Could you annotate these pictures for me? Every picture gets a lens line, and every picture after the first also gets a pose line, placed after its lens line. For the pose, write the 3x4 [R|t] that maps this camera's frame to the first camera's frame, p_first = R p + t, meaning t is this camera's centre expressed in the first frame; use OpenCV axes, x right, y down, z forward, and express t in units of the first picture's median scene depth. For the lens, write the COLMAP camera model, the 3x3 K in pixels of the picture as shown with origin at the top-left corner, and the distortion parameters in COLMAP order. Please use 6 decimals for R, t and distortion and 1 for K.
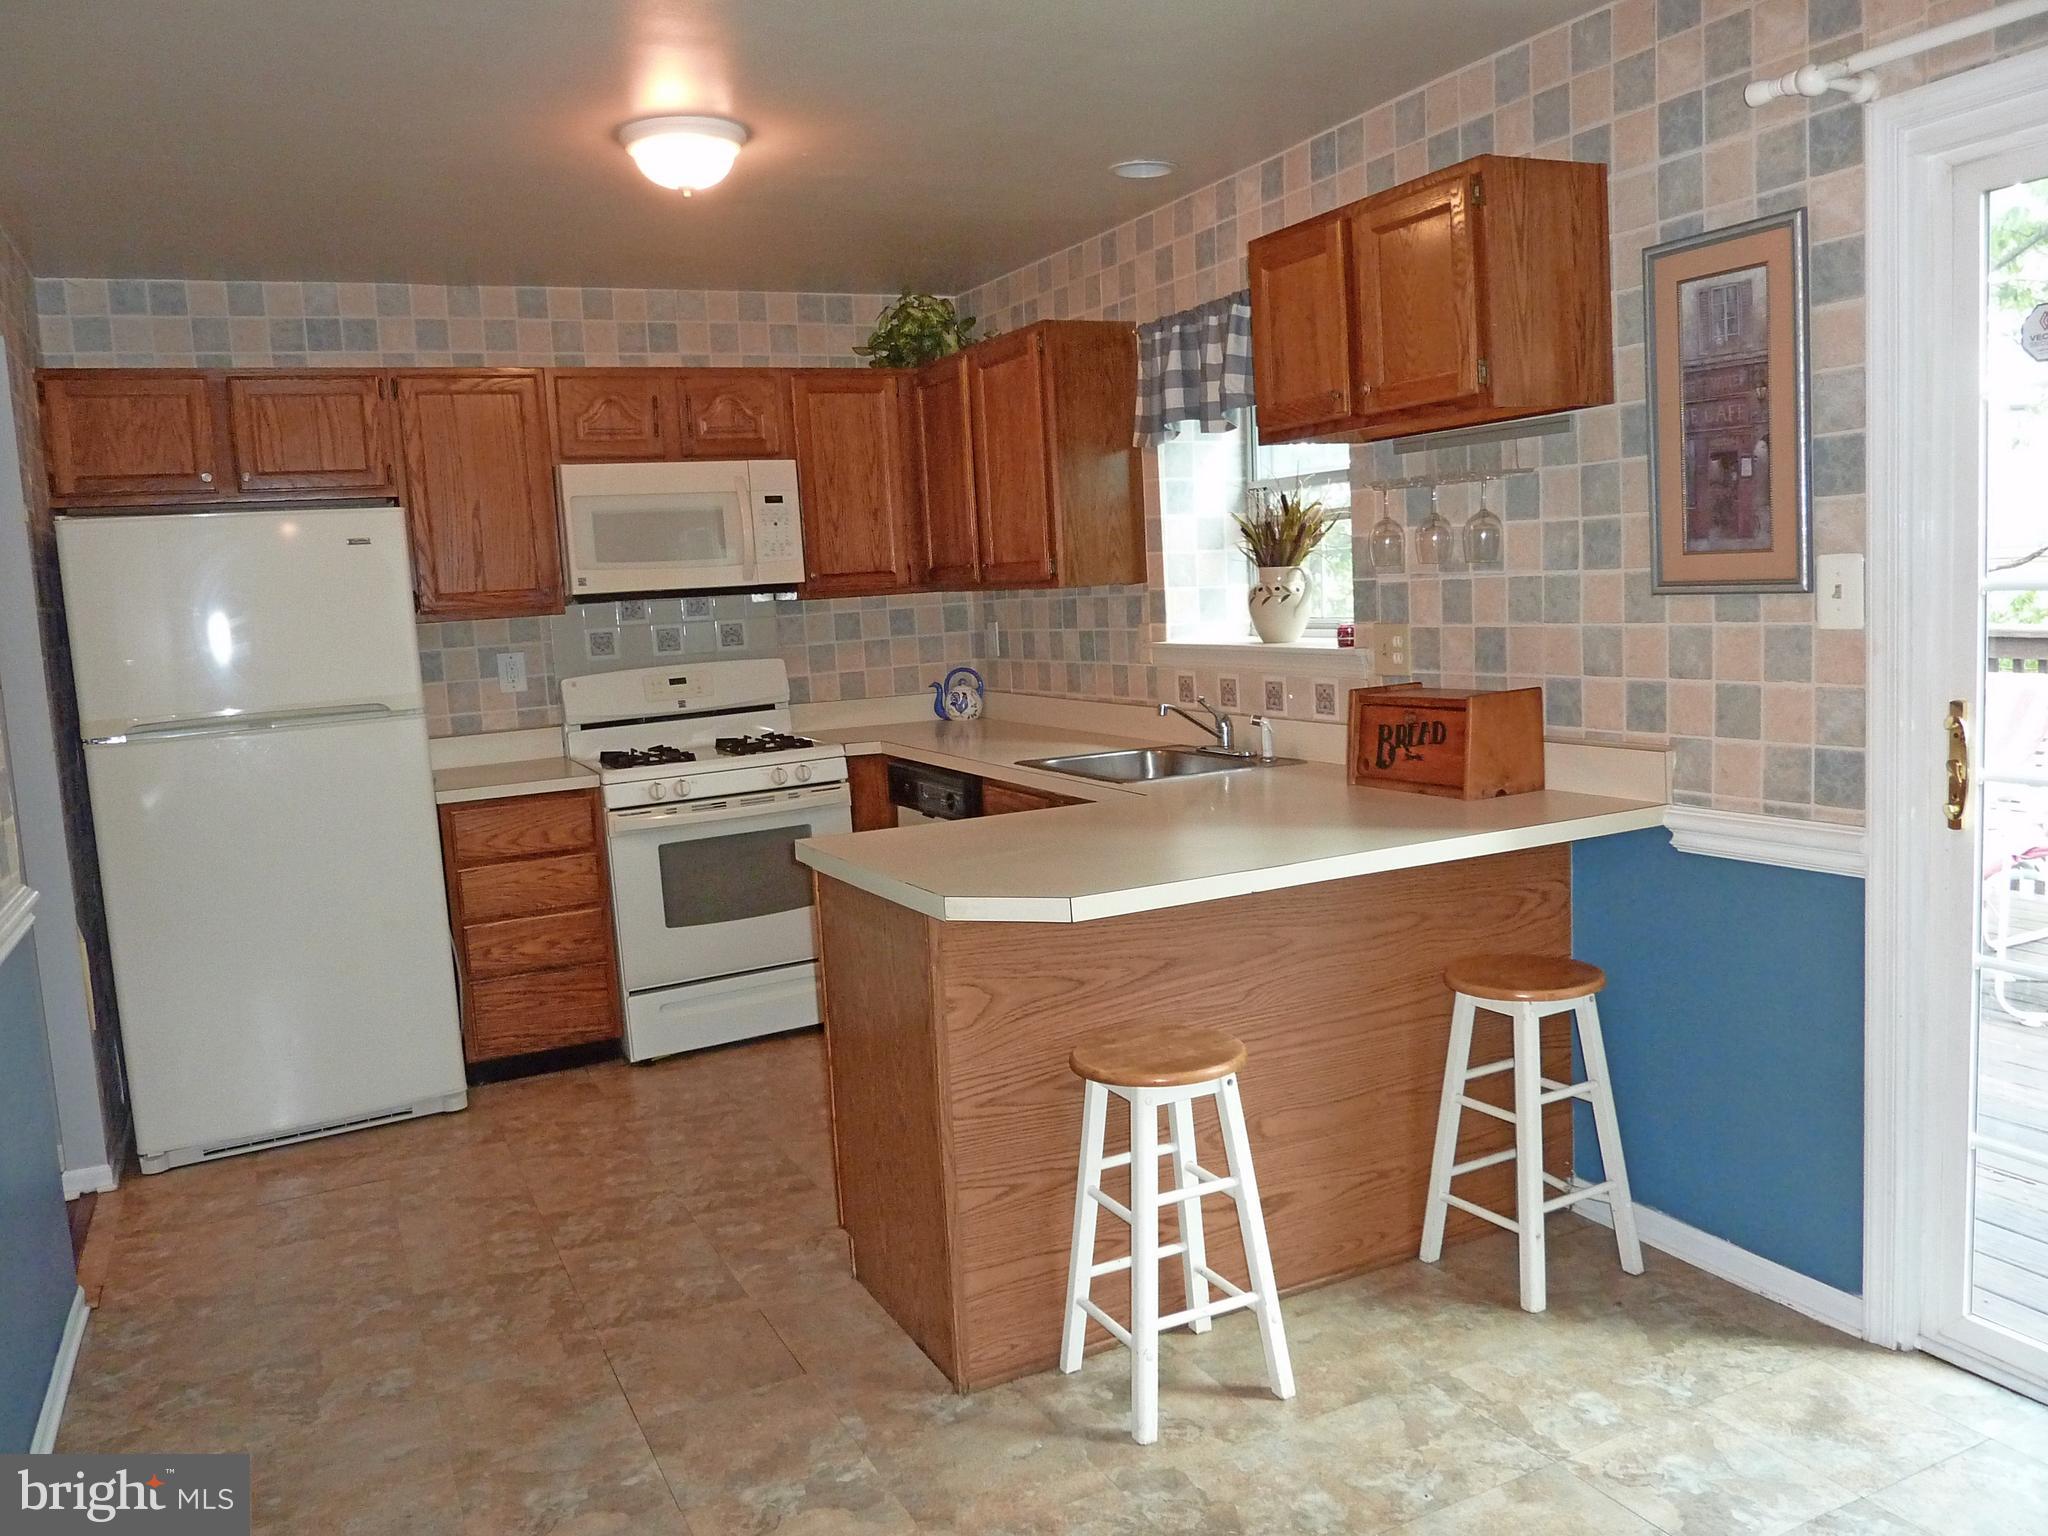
lens RADIAL K [[1562.5, 0, 1030.9], [0, 1562.5, 766.0], [0, 0, 1]] dist [-0.022612, -0.016246]
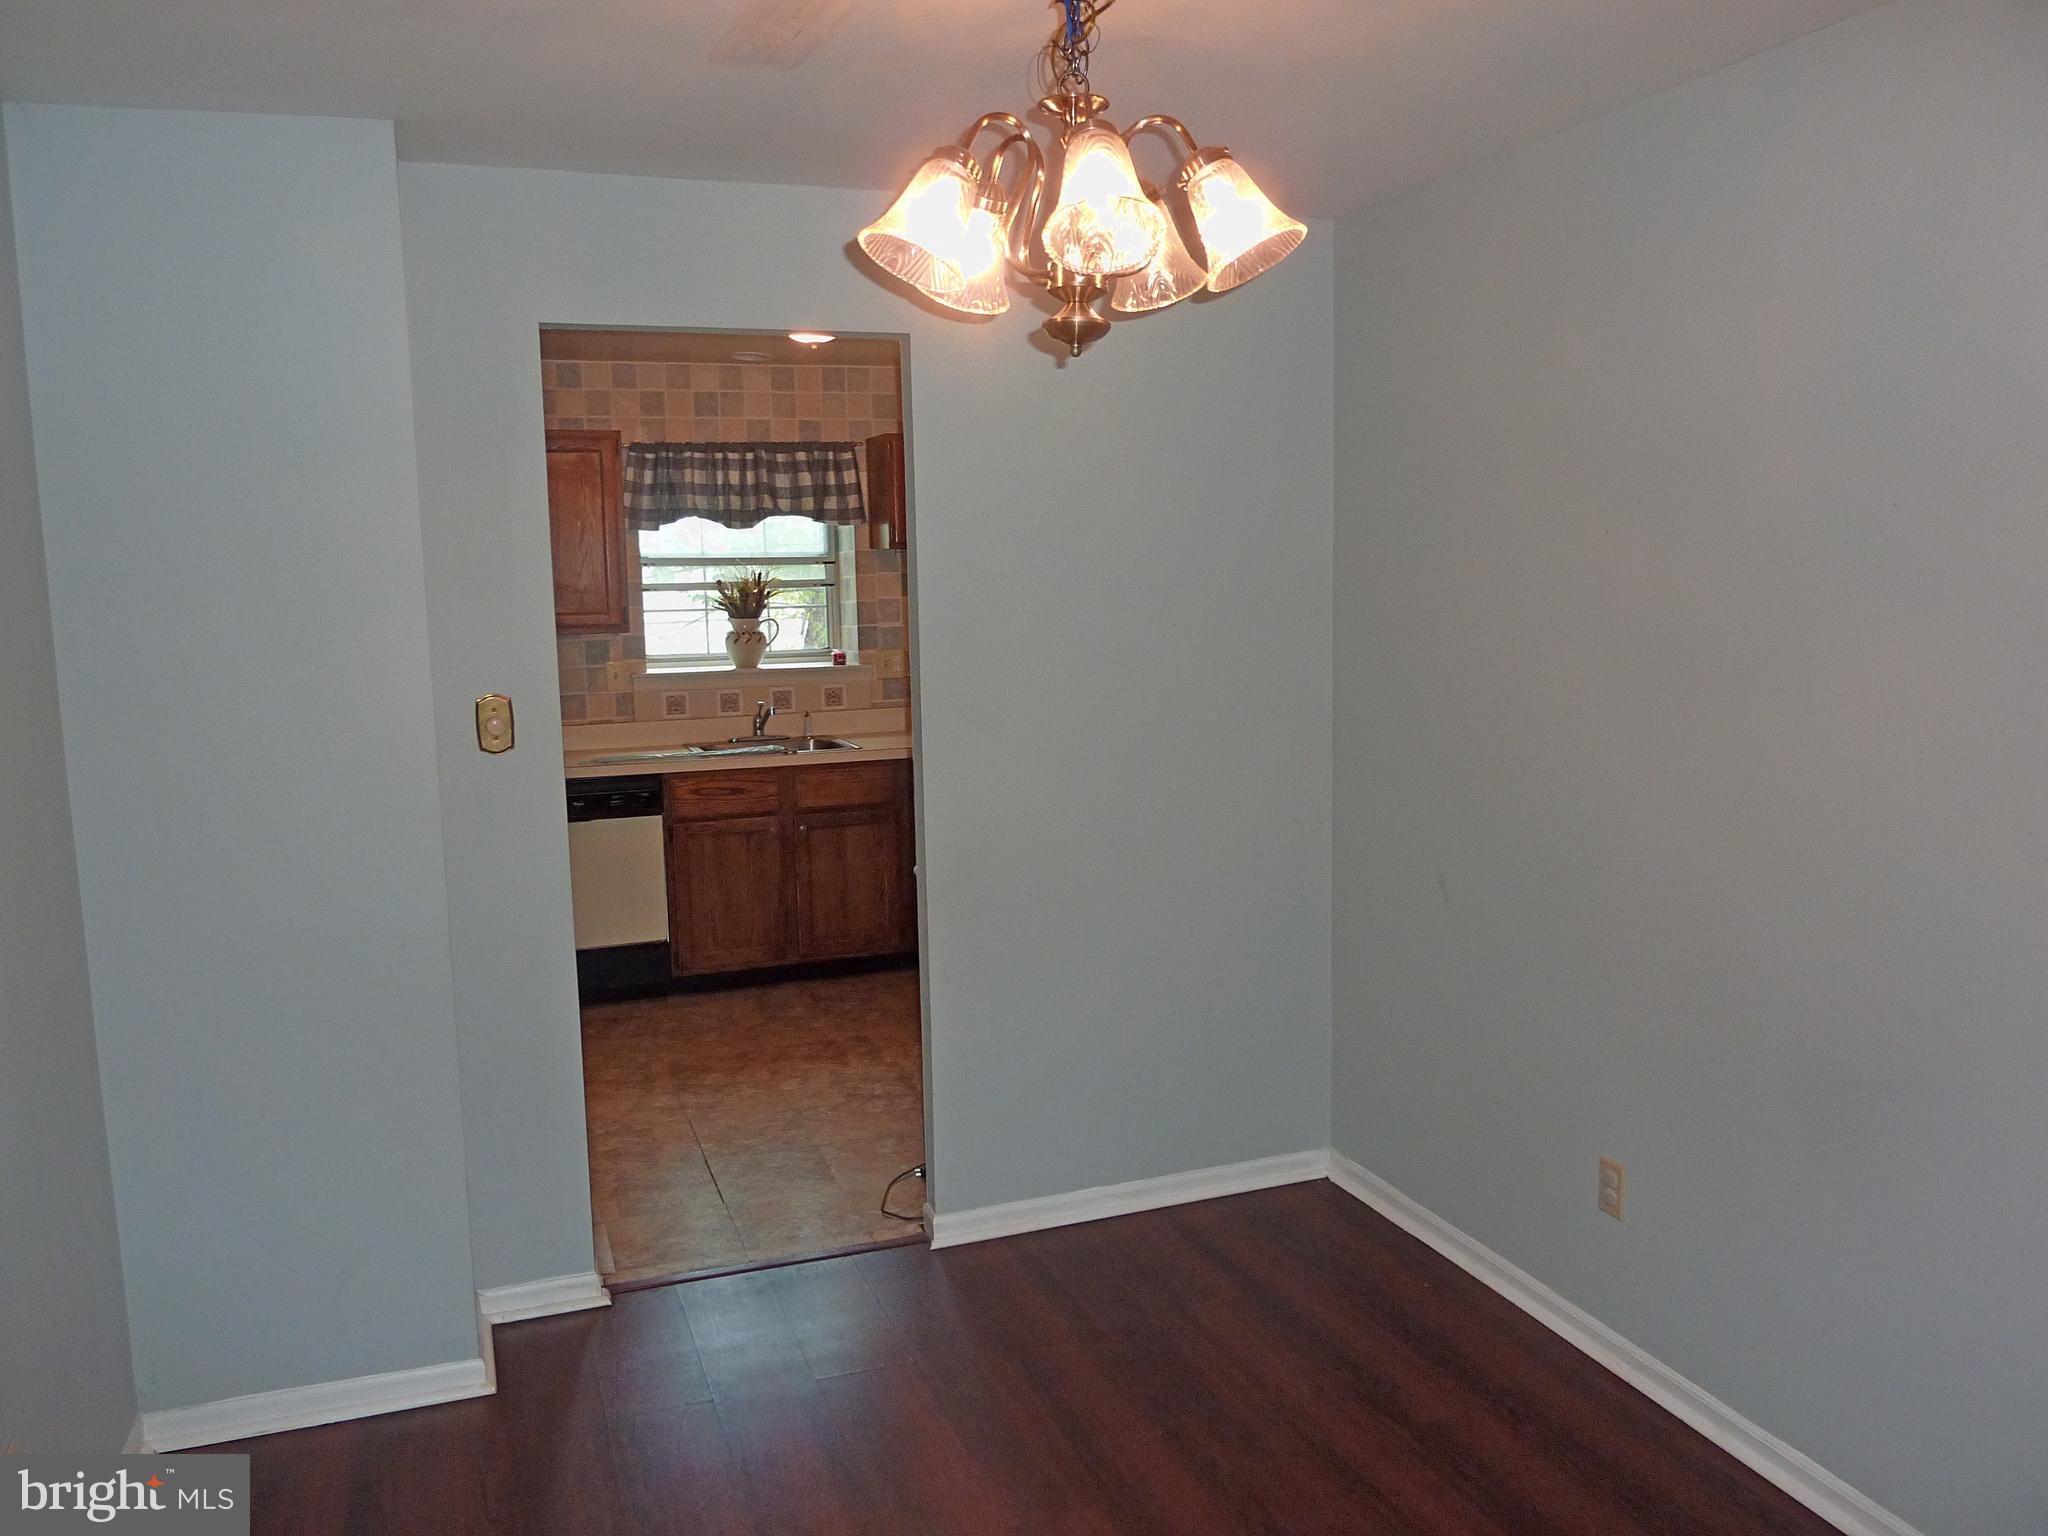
lens RADIAL K [[1562.5, 0, 1057.7], [0, 1562.5, 761.9], [0, 0, 1]] dist [-0.022612, -0.016246]
pose [[0.082675, -0.073339, 0.993874, -1.406164], [0.131740, 0.989341, 0.062045, -0.044362], [-0.987831, 0.125803, 0.091455, 0.595685]]
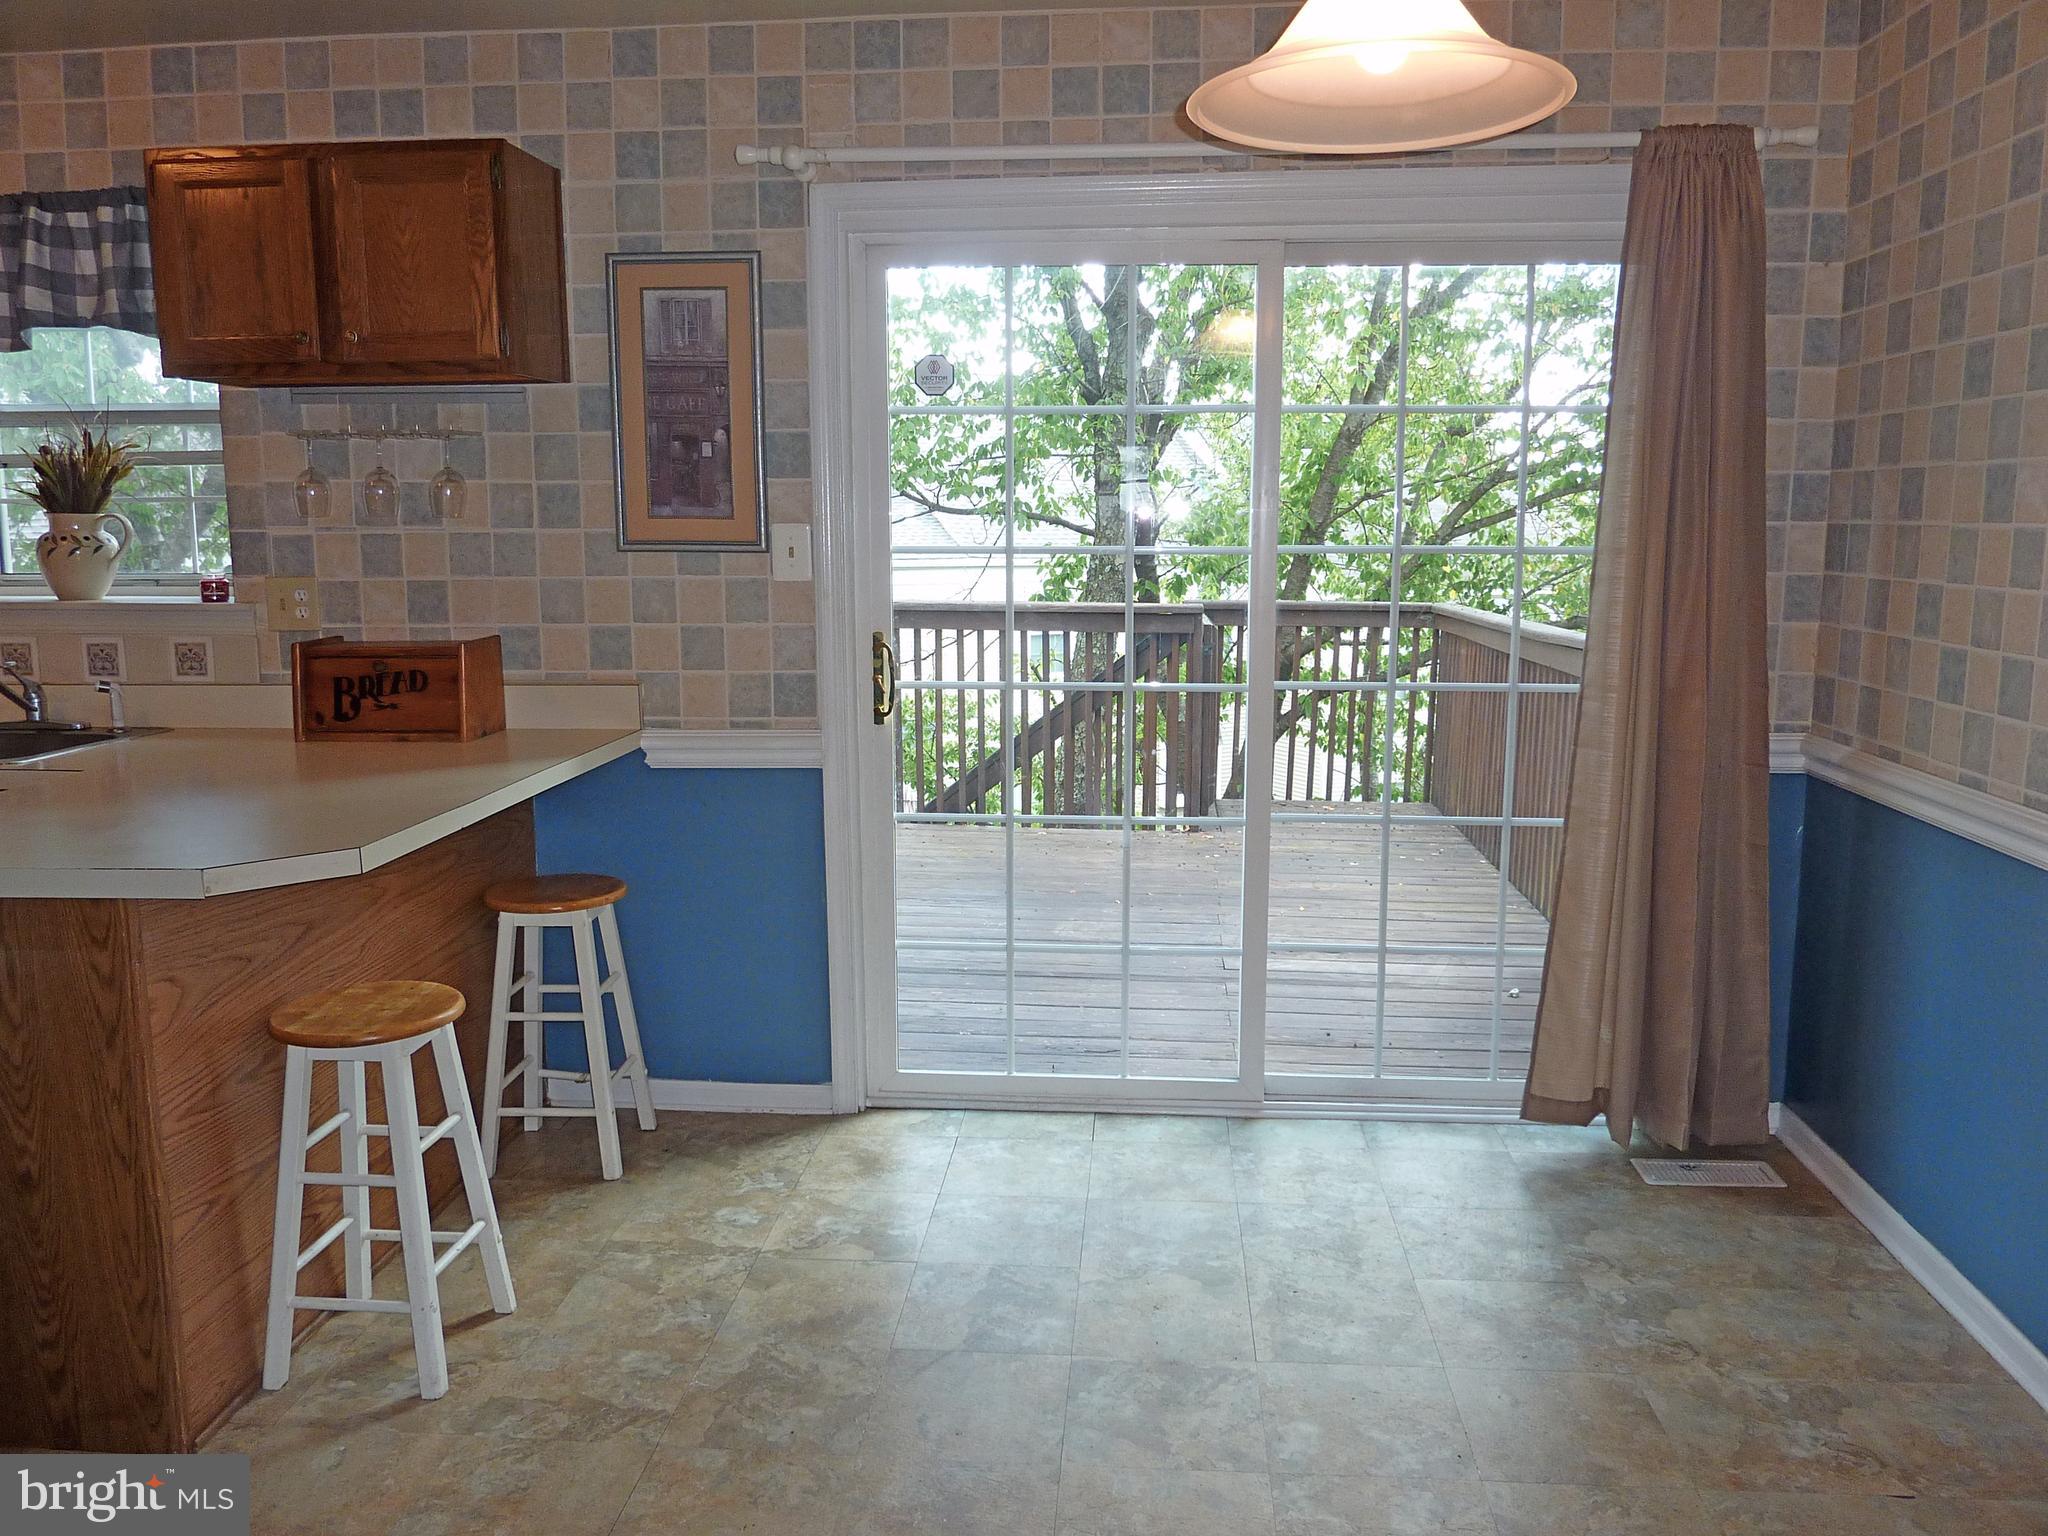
lens RADIAL K [[1562.5, 0, 1019.6], [0, 1562.5, 770.2], [0, 0, 1]] dist [-0.022612, -0.016246]
pose [[0.513581, -0.083652, 0.853953, -0.336811], [0.074273, 0.995835, 0.052881, 0.010323], [-0.854820, 0.036266, 0.517655, 0.101829]]
